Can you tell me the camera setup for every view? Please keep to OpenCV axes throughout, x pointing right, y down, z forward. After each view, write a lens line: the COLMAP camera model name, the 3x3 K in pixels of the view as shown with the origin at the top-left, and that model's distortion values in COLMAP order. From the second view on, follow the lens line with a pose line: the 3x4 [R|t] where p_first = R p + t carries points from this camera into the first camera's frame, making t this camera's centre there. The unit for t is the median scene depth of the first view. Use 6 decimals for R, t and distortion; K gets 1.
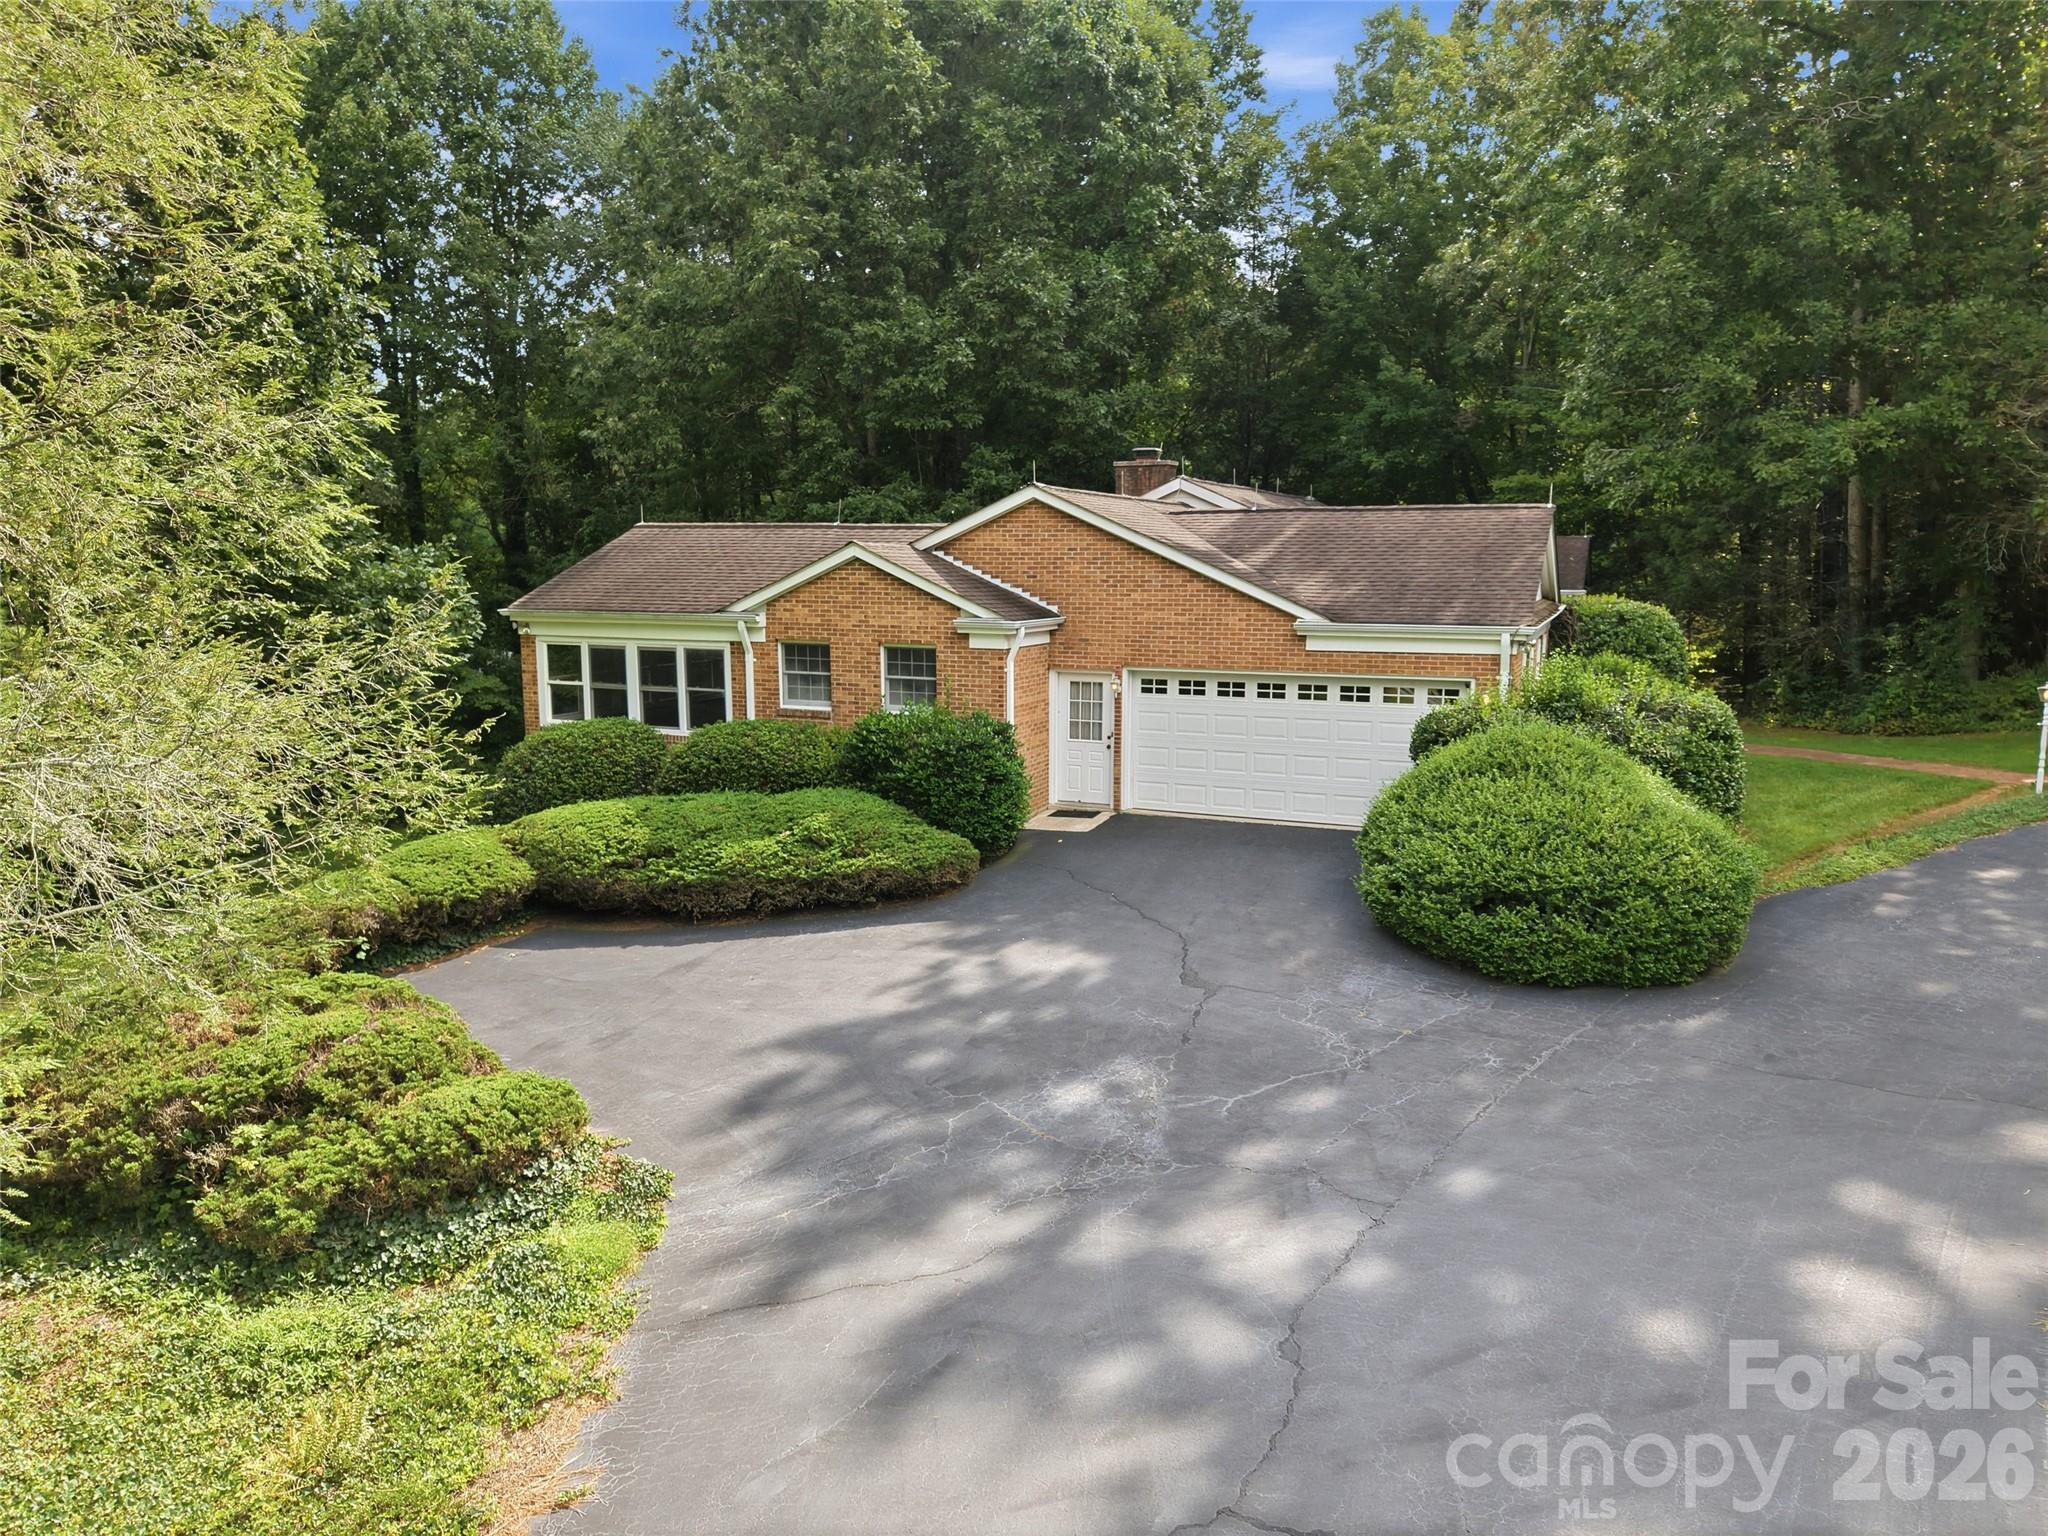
lens RADIAL K [[1379.2, 0, 1024.0], [0, 1379.2, 768.0], [0, 0, 1]] dist [0.077910, -0.112409]
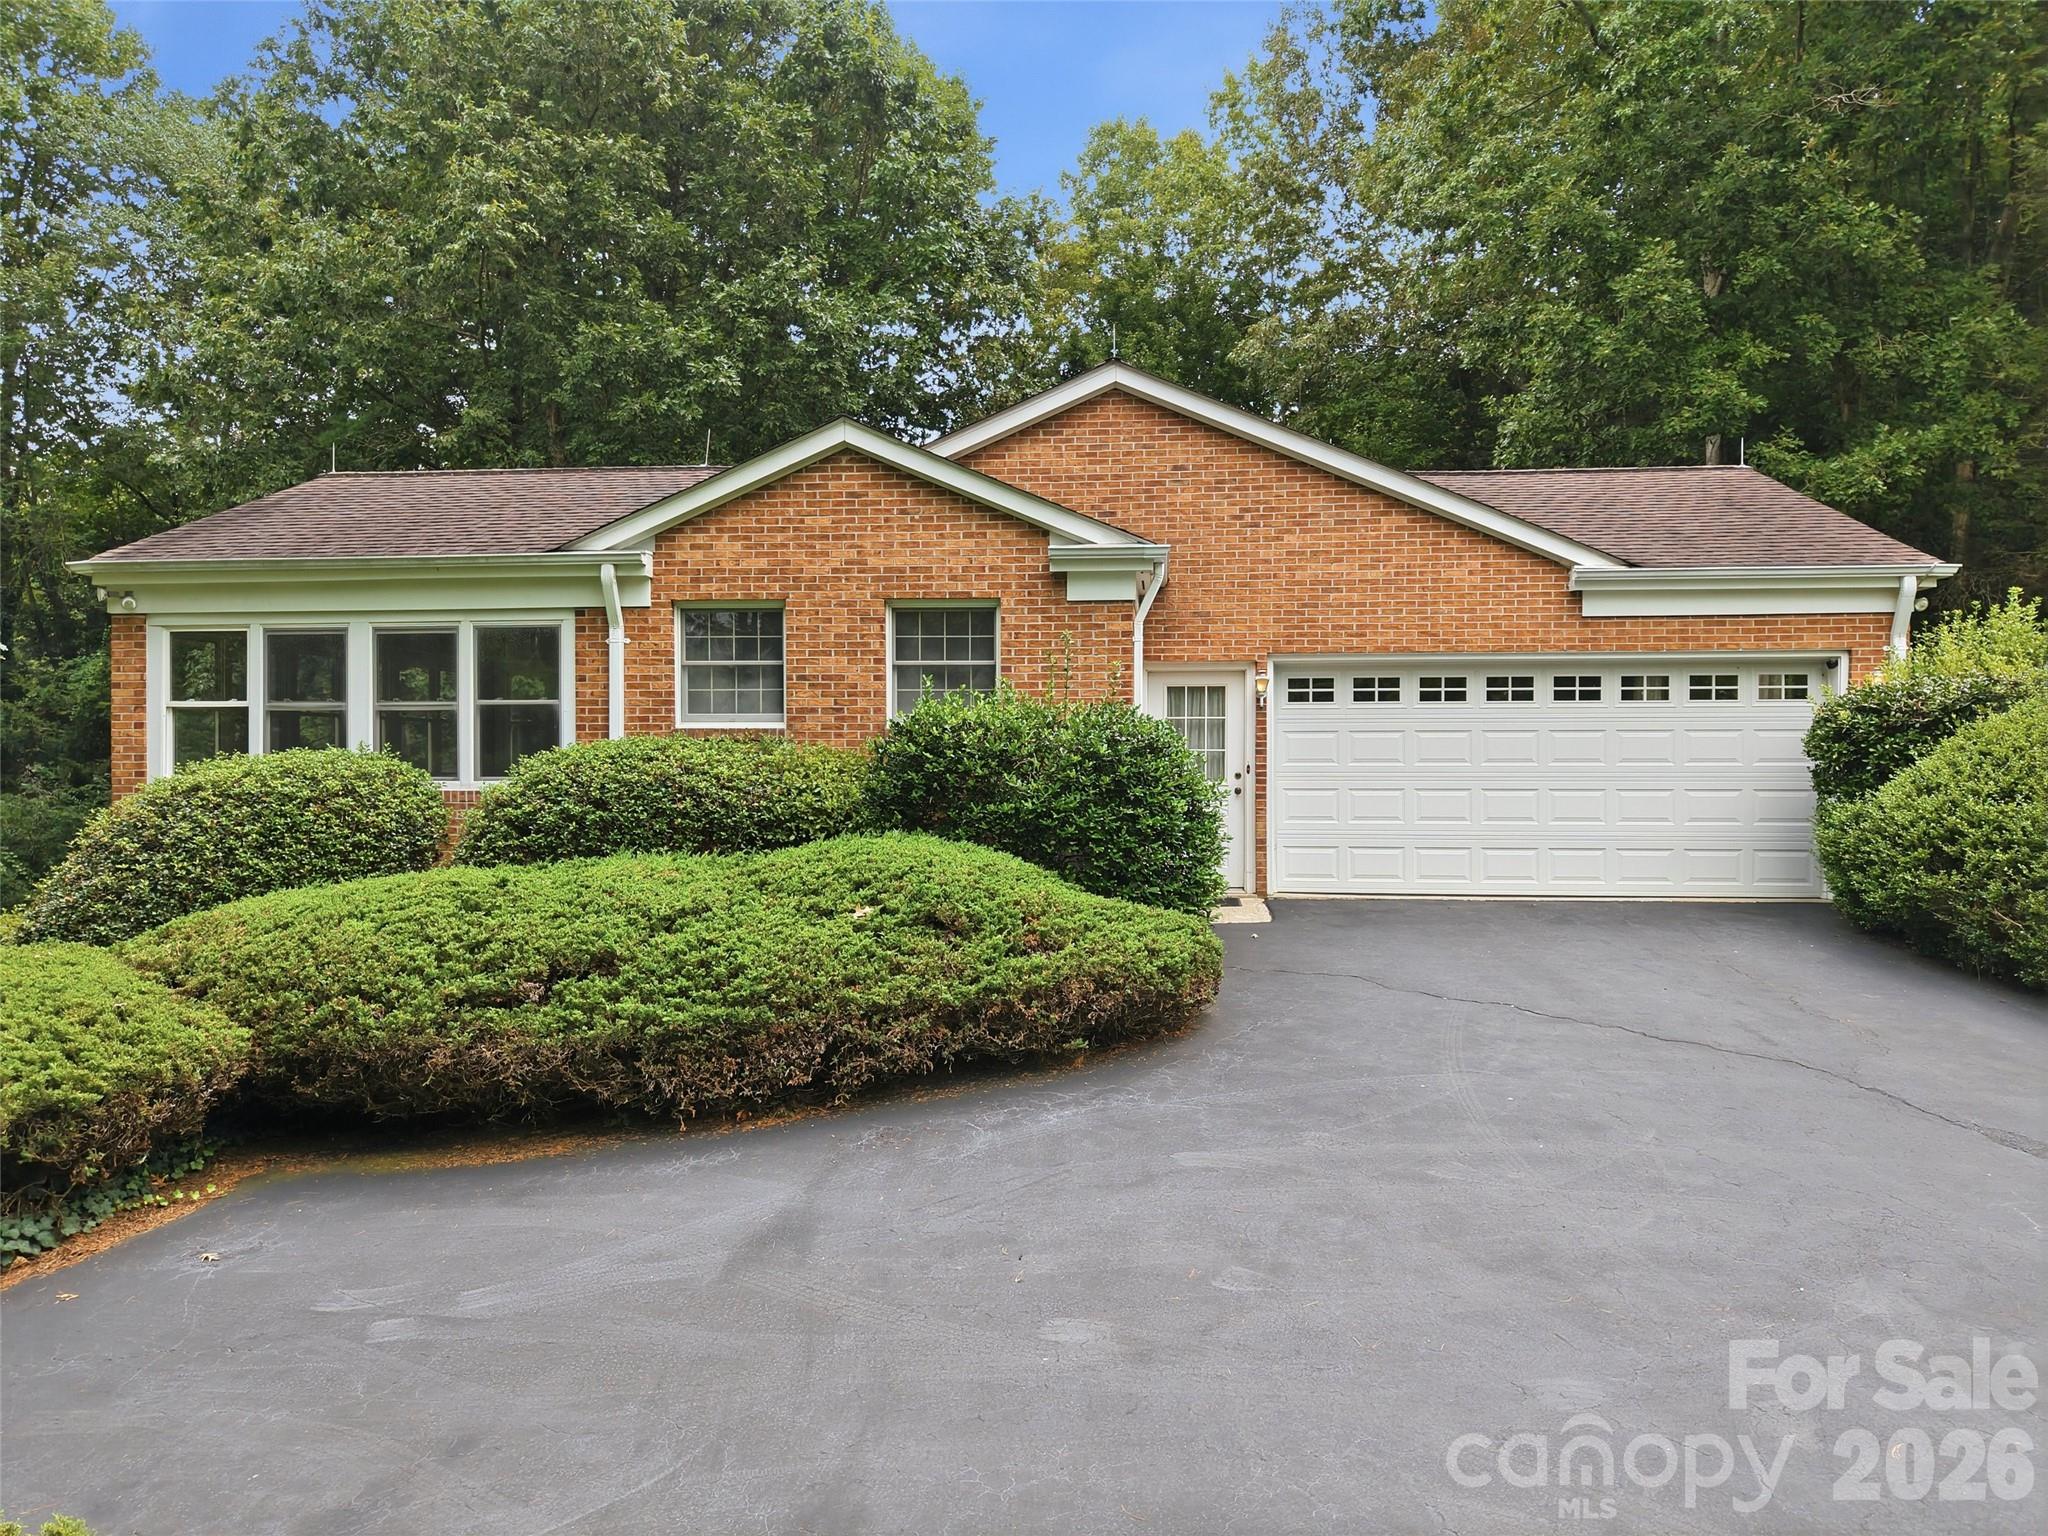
lens RADIAL K [[1379.2, 0, 1024.0], [0, 1379.2, 768.0], [0, 0, 1]] dist [0.077910, -0.112409]
pose [[0.953266, -0.003658, 0.302110, -0.214707], [0.047265, 0.989421, -0.137158, 0.054187], [-0.298412, 0.145027, 0.943354, 0.454398]]
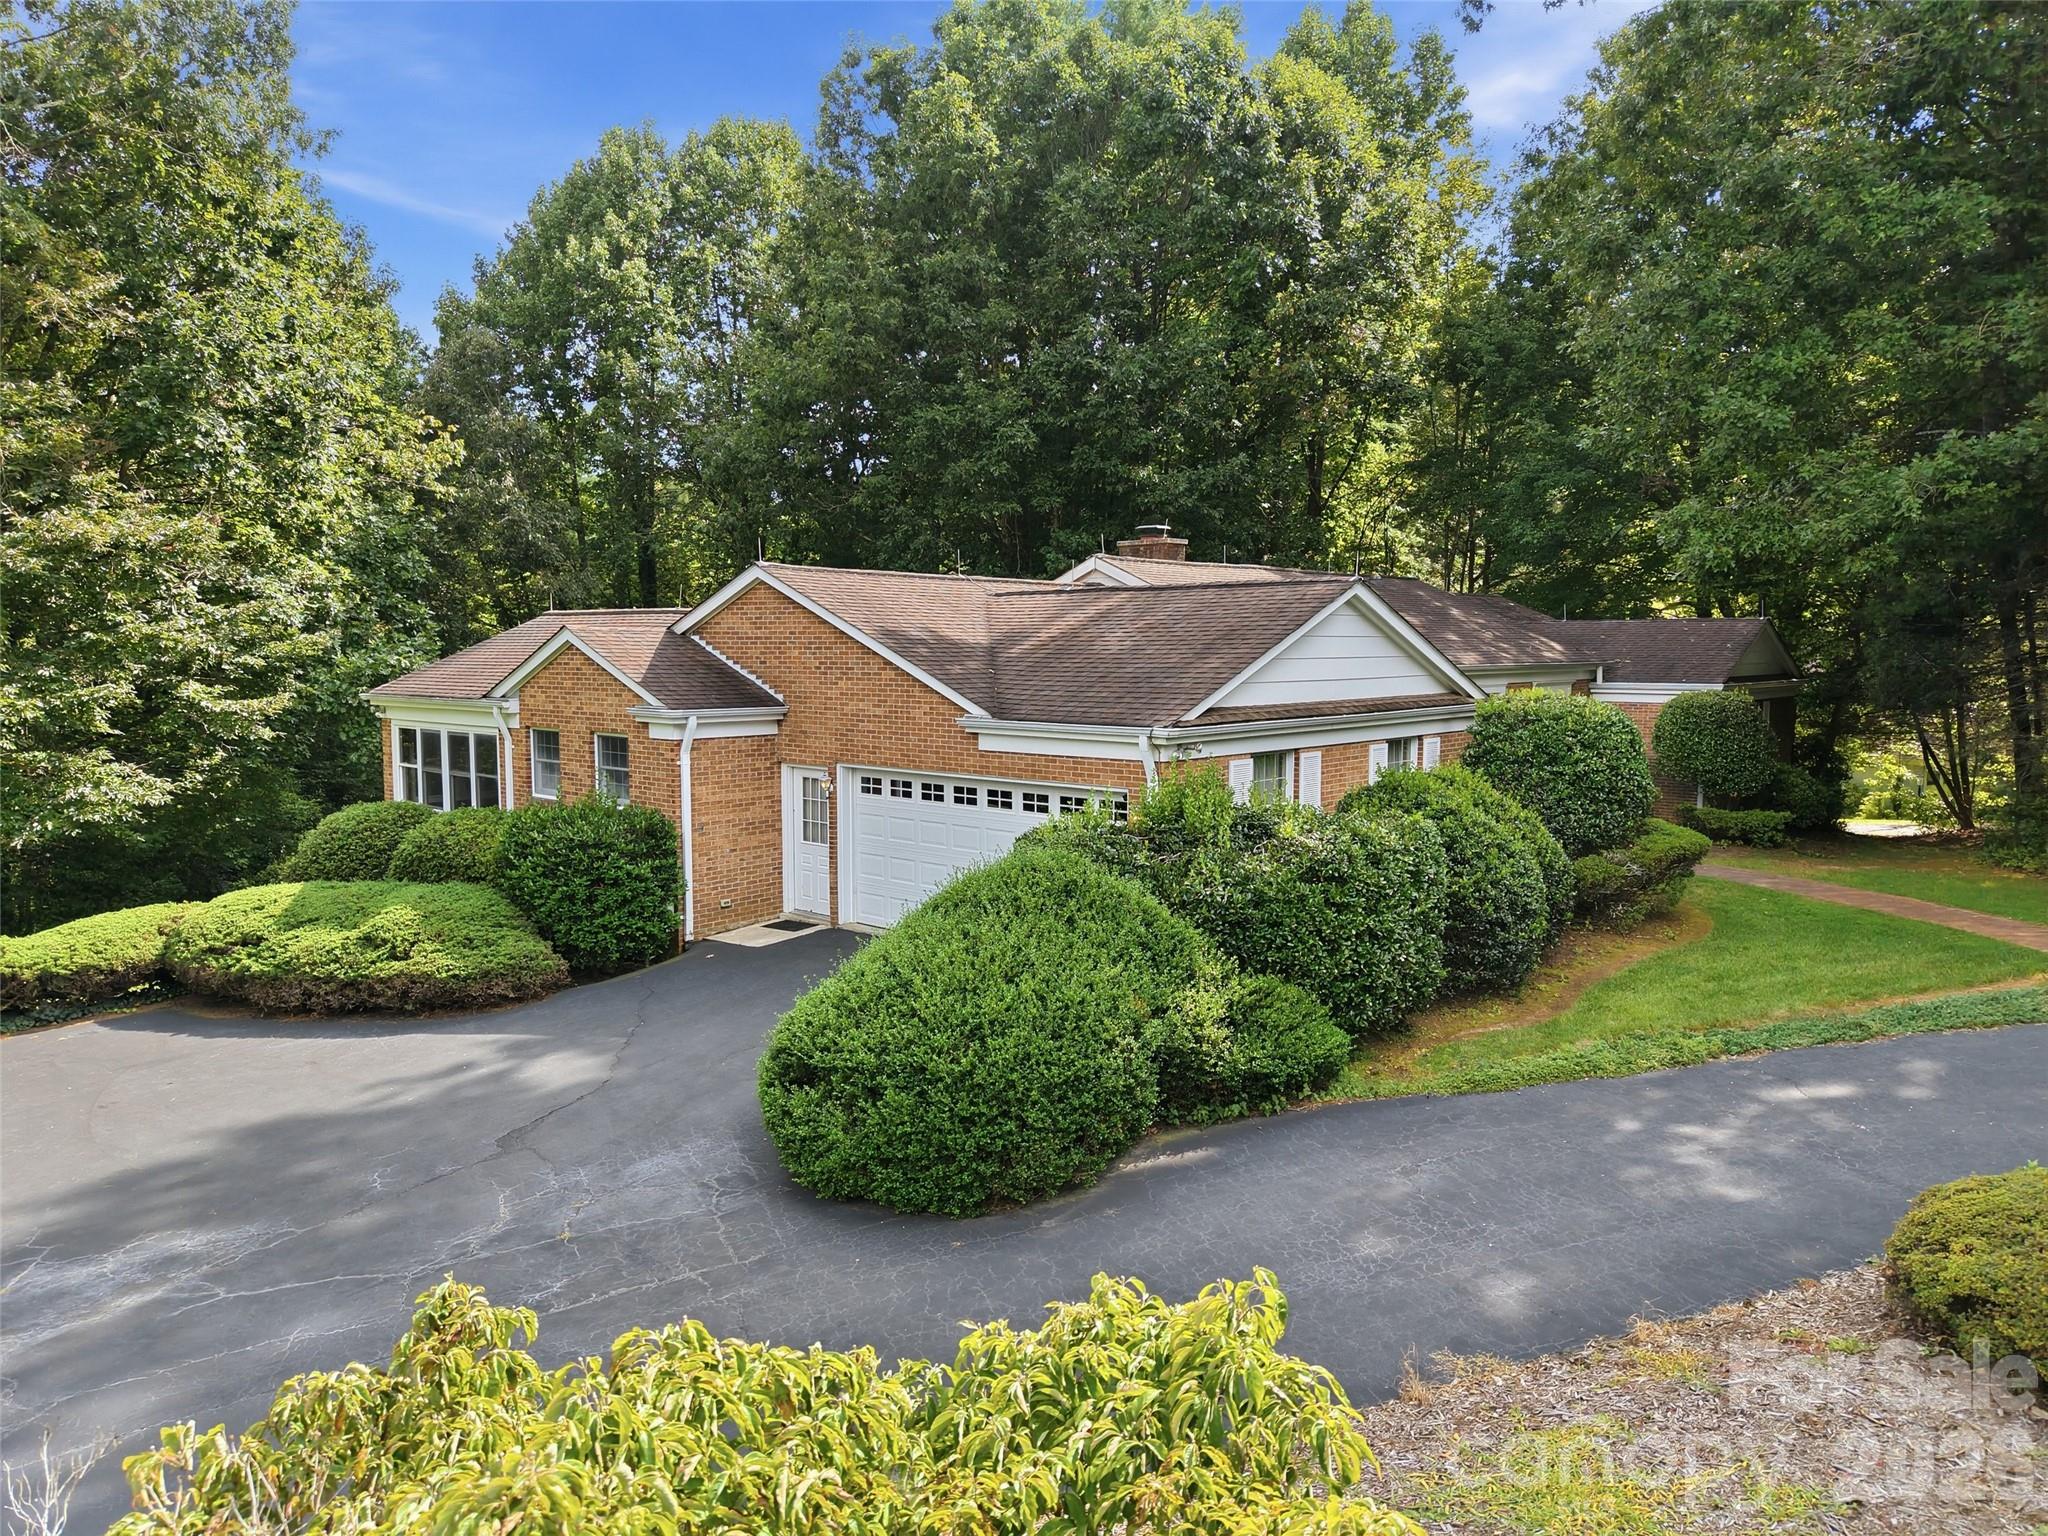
lens RADIAL K [[1379.2, 0, 1024.0], [0, 1379.2, 768.0], [0, 0, 1]] dist [0.077910, -0.112409]
pose [[0.948299, 0.026475, -0.316272, 0.462727], [-0.046962, 0.997250, -0.057331, -0.024331], [0.313884, 0.069220, 0.946935, 0.191788]]
